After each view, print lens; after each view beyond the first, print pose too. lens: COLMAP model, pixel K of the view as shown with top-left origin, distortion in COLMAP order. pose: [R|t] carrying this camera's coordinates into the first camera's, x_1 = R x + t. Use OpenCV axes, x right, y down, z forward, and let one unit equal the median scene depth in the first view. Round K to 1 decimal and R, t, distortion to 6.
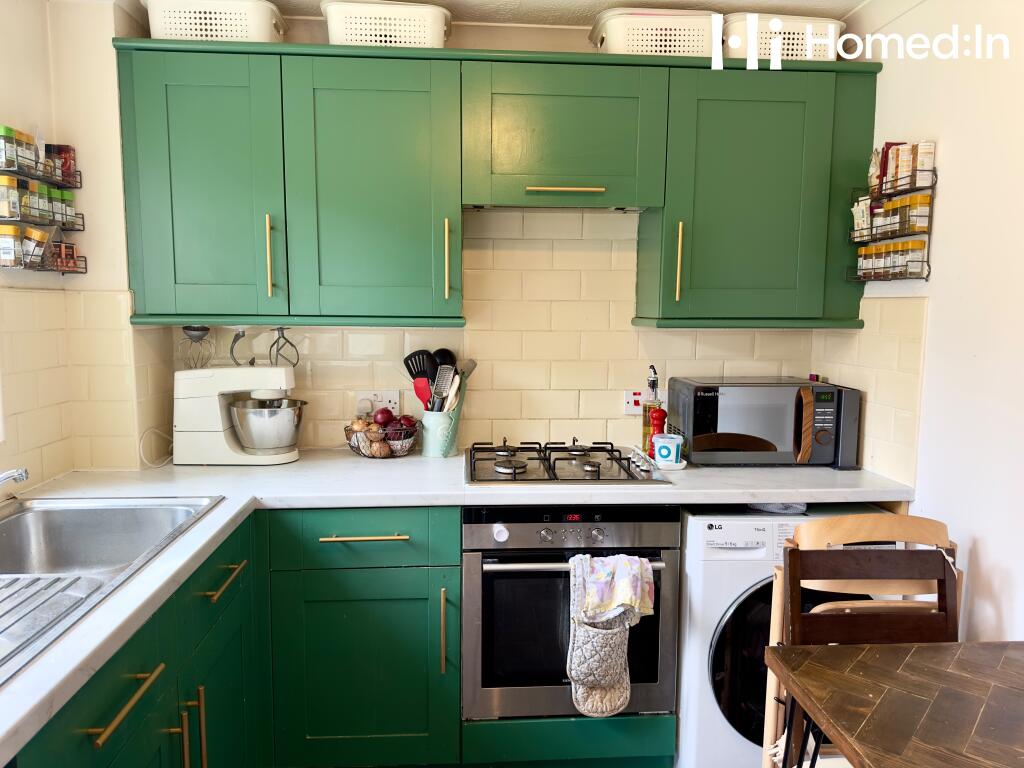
lens RADIAL K [[721.4, 0, 515.4], [0, 721.4, 385.0], [0, 0, 1]] dist [0.051574, -0.041358]
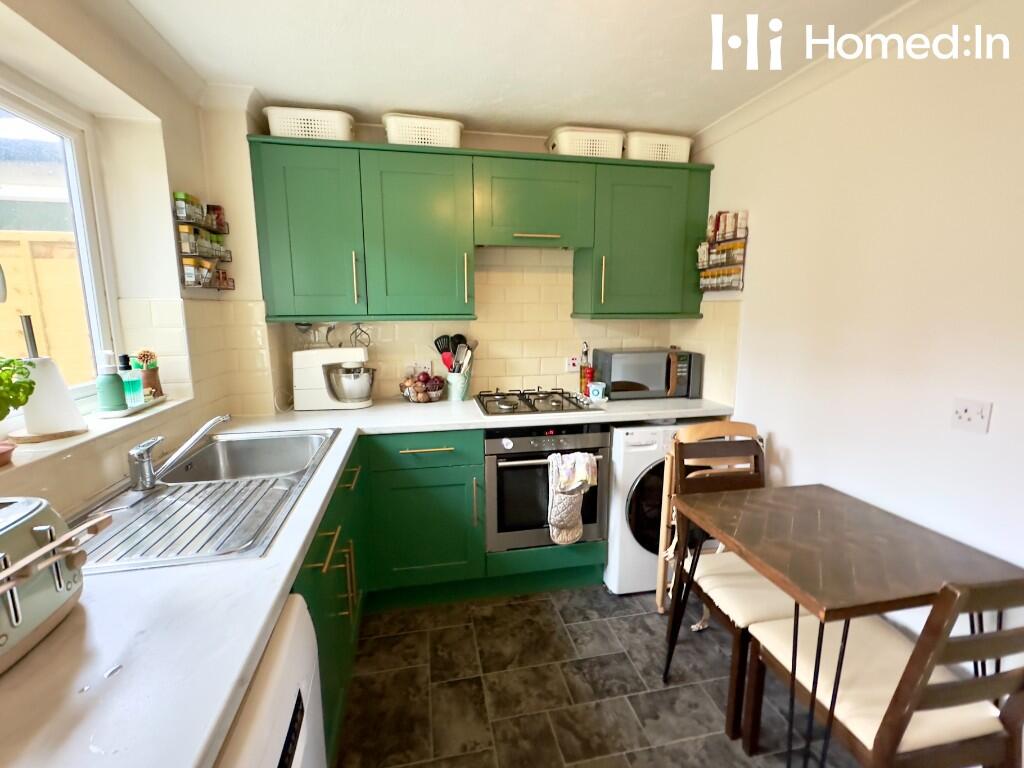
lens RADIAL K [[446.4, 0, 510.4], [0, 446.4, 383.2], [0, 0, 1]] dist [-0.007066, 0.002240]
pose [[0.992237, -0.031025, 0.120430, -0.125463], [0.024056, 0.997974, 0.058898, 0.003813], [-0.122014, -0.055543, 0.990973, -0.019283]]
